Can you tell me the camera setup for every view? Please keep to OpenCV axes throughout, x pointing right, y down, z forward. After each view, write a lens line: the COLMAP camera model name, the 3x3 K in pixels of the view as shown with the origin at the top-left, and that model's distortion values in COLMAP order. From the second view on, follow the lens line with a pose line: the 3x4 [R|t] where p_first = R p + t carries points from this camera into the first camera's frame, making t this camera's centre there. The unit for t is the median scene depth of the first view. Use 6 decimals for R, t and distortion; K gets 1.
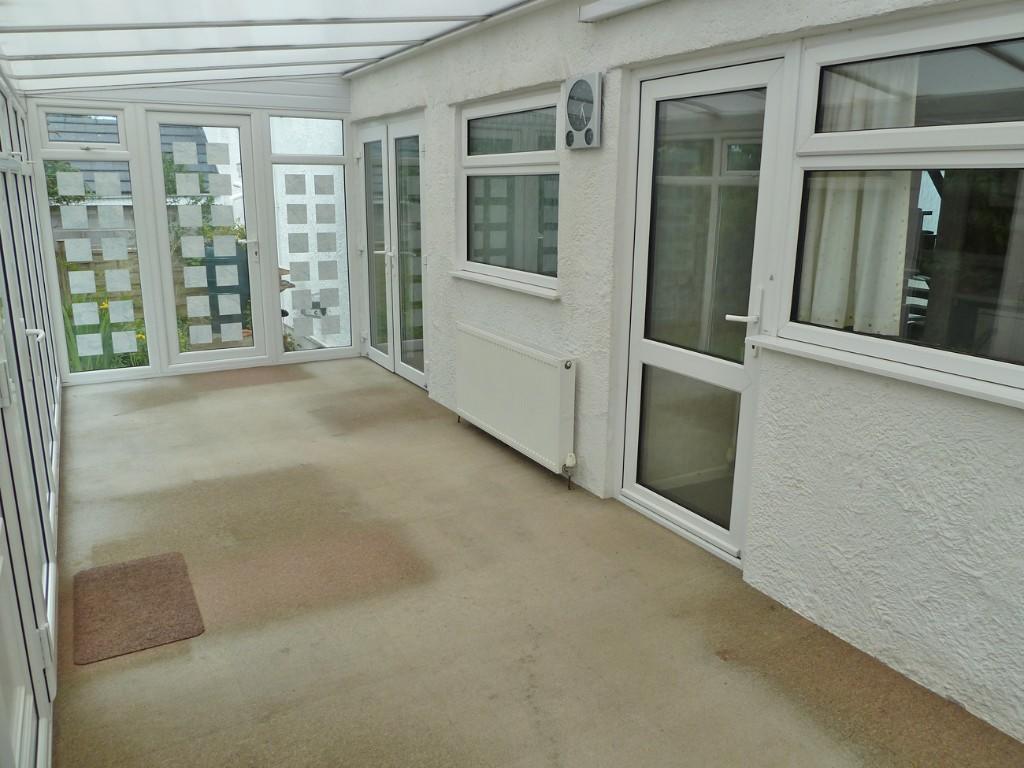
lens RADIAL K [[769.8, 0, 512.0], [0, 769.8, 384.0], [0, 0, 1]] dist [-0.020504, -0.006035]
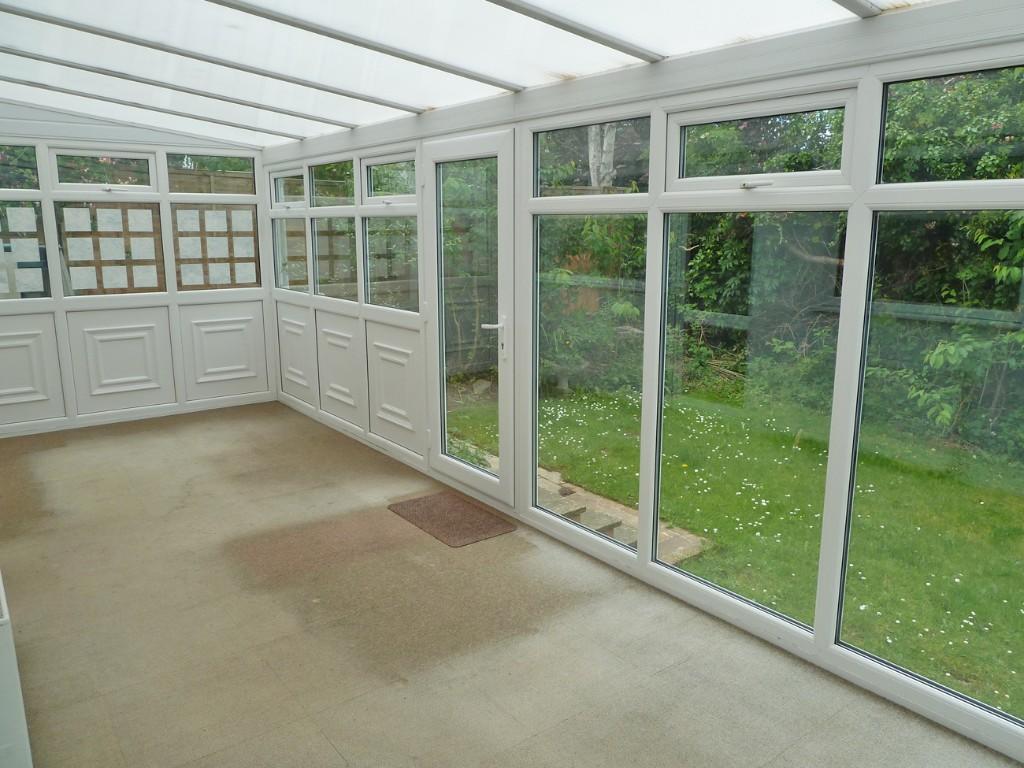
lens RADIAL K [[769.8, 0, 512.0], [0, 769.8, 384.0], [0, 0, 1]] dist [-0.020504, -0.006035]
pose [[-0.991680, 0.014604, -0.127893, -0.394080], [-0.041828, 0.903072, 0.427447, -0.504887], [0.121739, 0.429240, -0.894948, 2.002243]]
